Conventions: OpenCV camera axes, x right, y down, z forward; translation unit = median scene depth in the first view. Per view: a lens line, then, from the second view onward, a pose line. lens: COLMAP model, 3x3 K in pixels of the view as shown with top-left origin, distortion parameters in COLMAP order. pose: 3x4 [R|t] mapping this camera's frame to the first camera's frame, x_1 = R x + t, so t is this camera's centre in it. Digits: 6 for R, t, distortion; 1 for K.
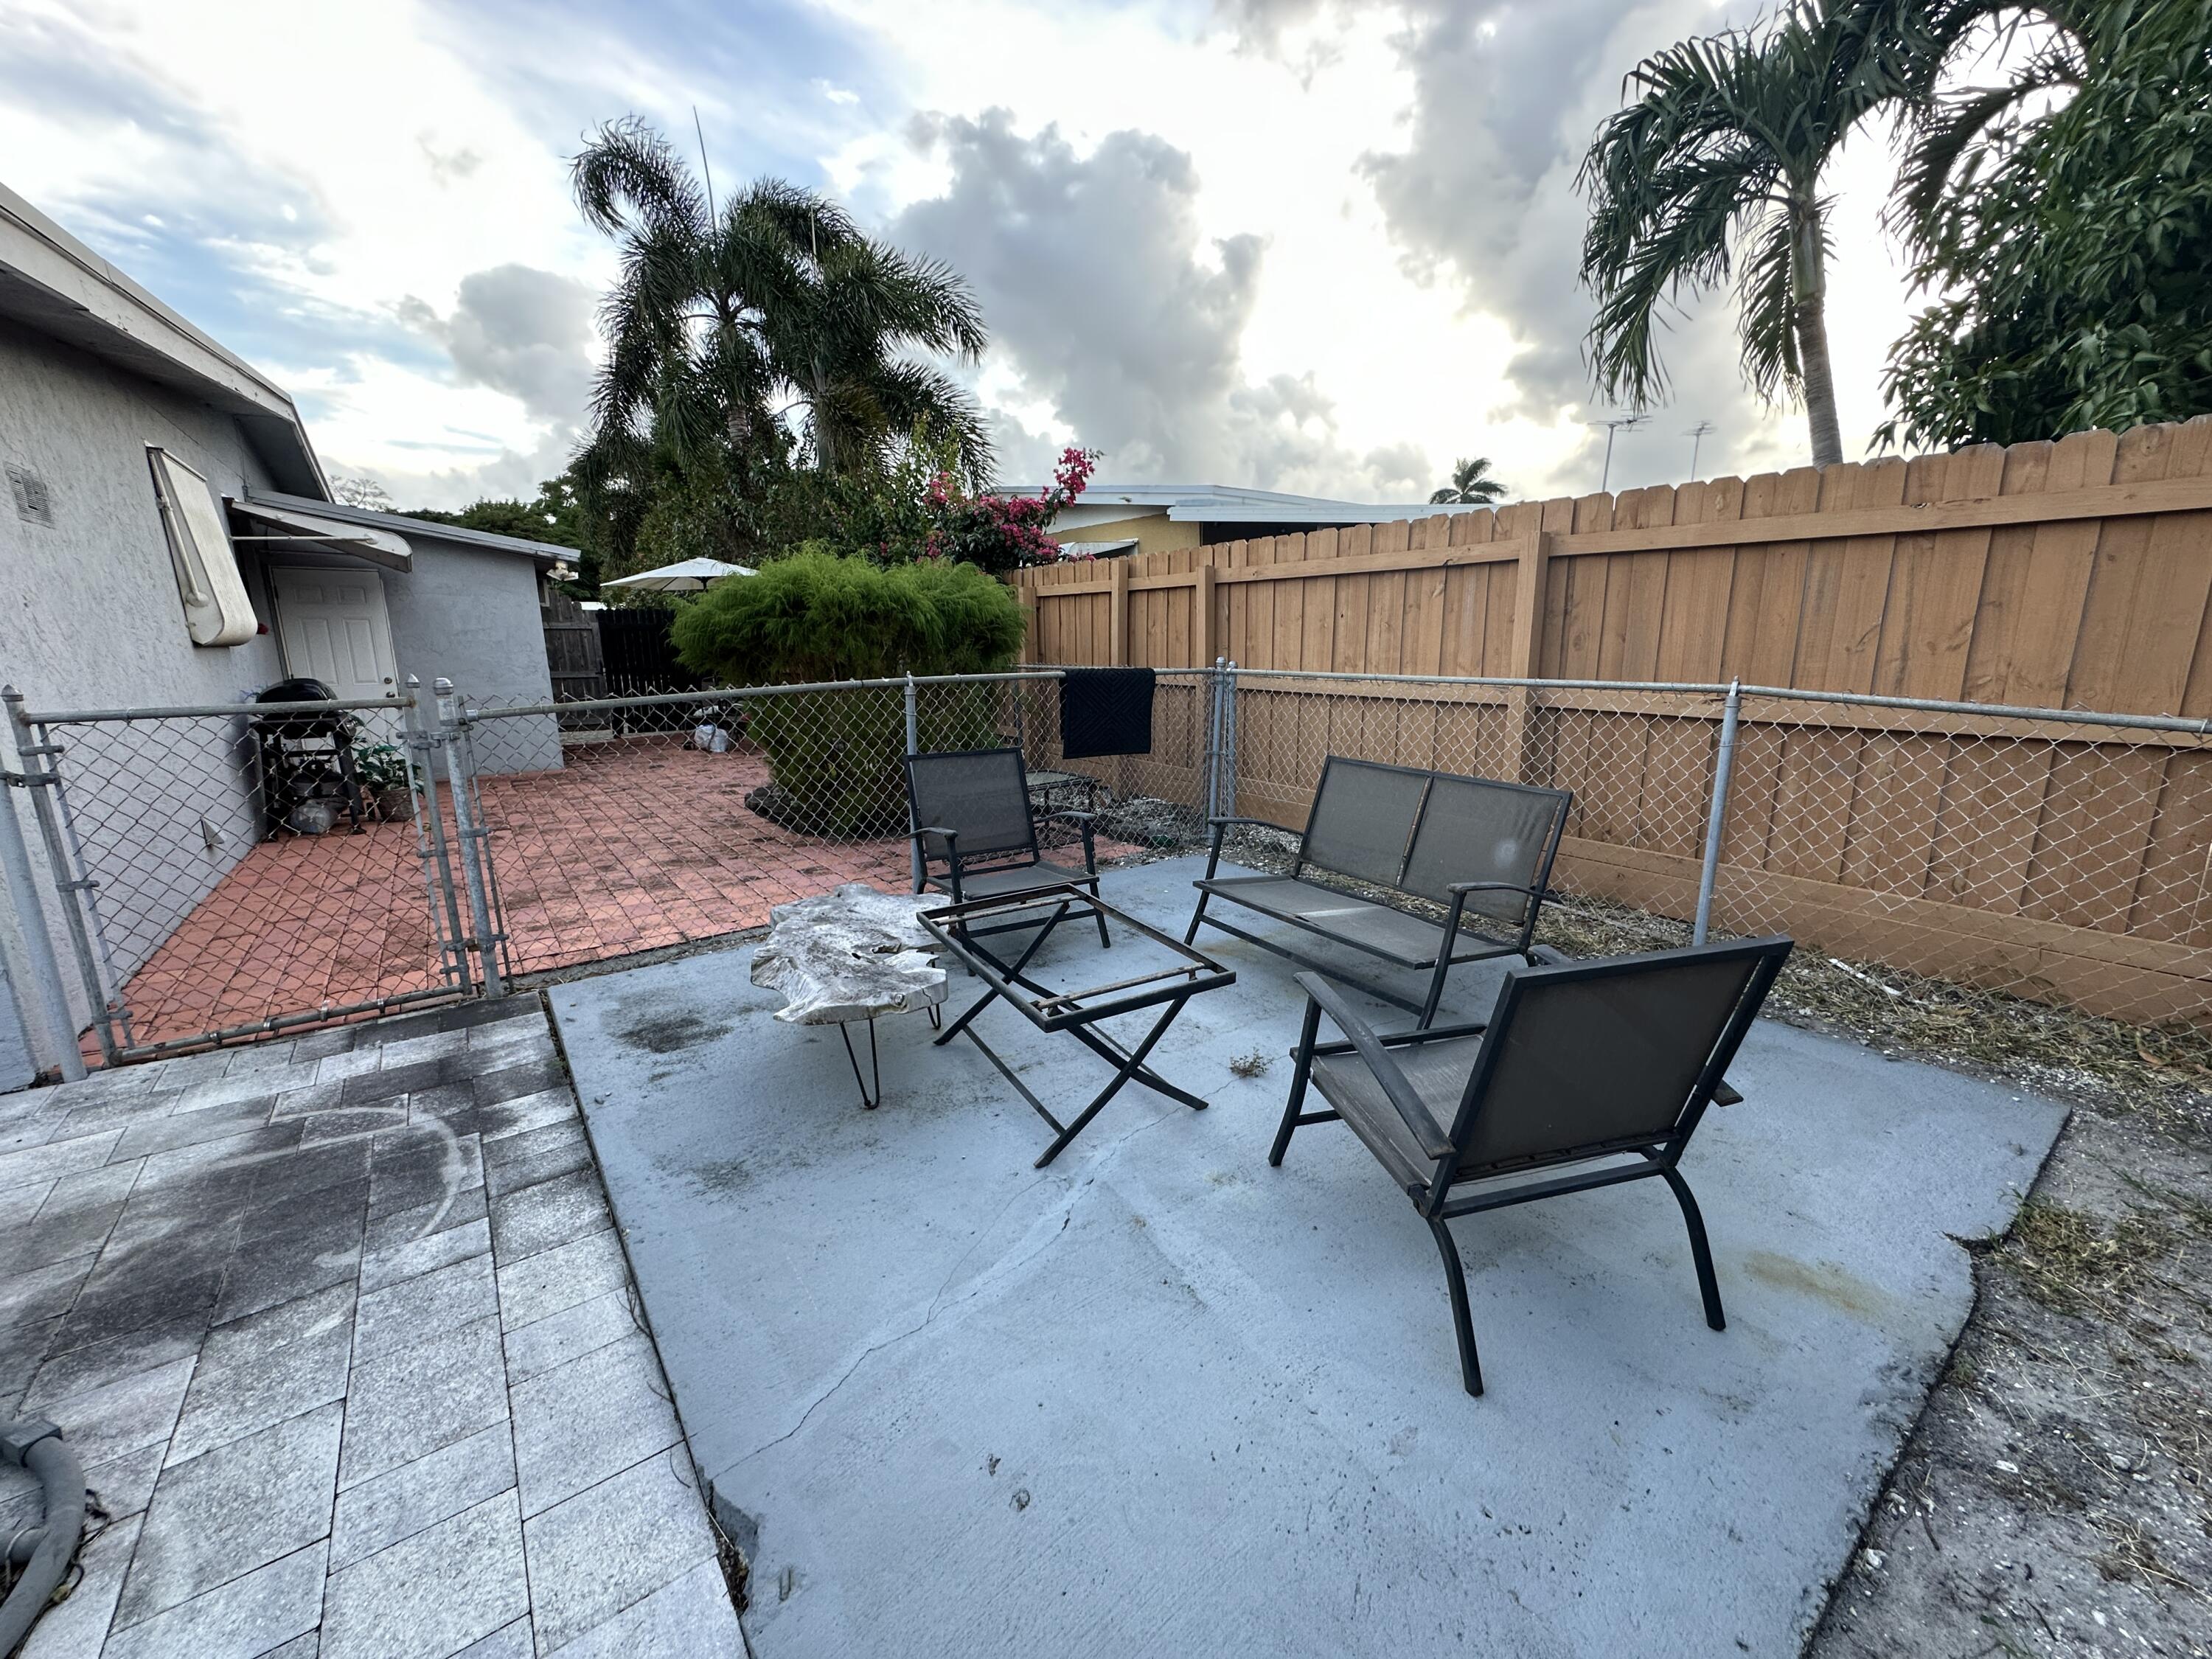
lens RADIAL K [[876.7, 0, 1106.1], [0, 876.7, 822.5], [0, 0, 1]] dist [-0.001848, -0.000074]
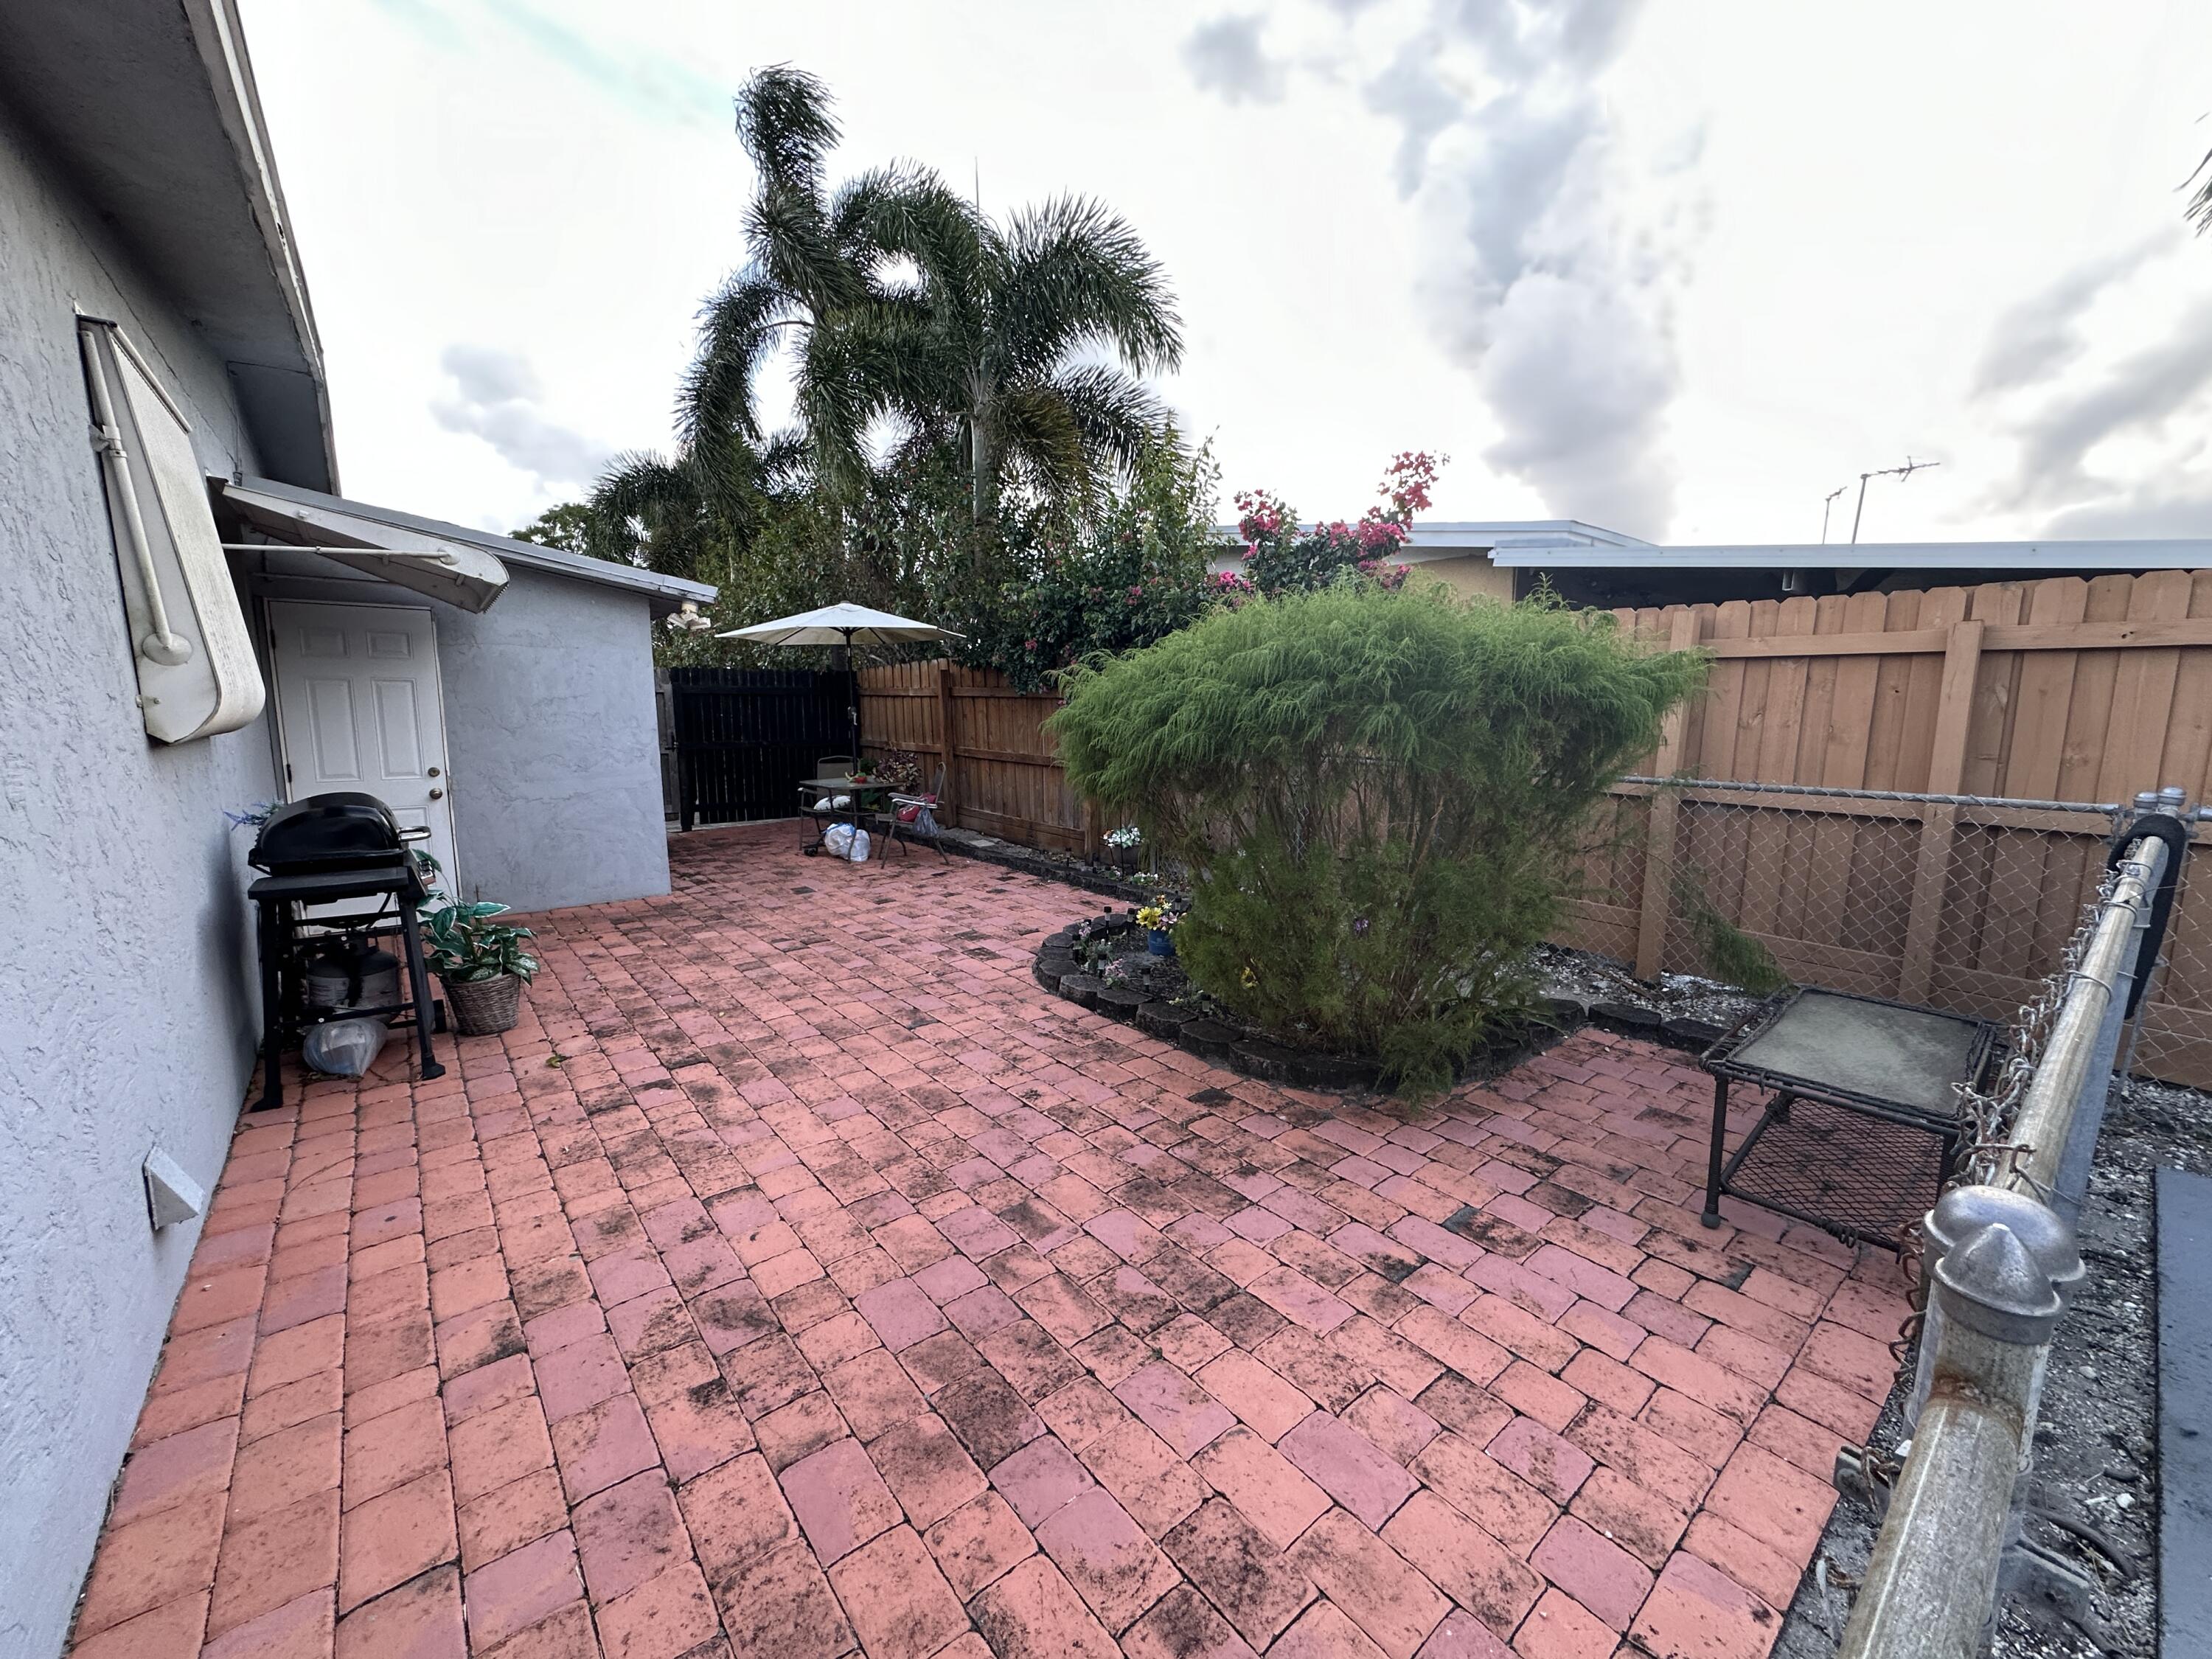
lens RADIAL K [[876.7, 0, 1108.9], [0, 876.7, 833.6], [0, 0, 1]] dist [-0.001848, -0.000074]
pose [[0.998751, 0.019836, 0.045854, -0.362949], [-0.017268, 0.998297, -0.055719, -0.091074], [-0.046881, 0.054858, 0.997393, 0.337127]]
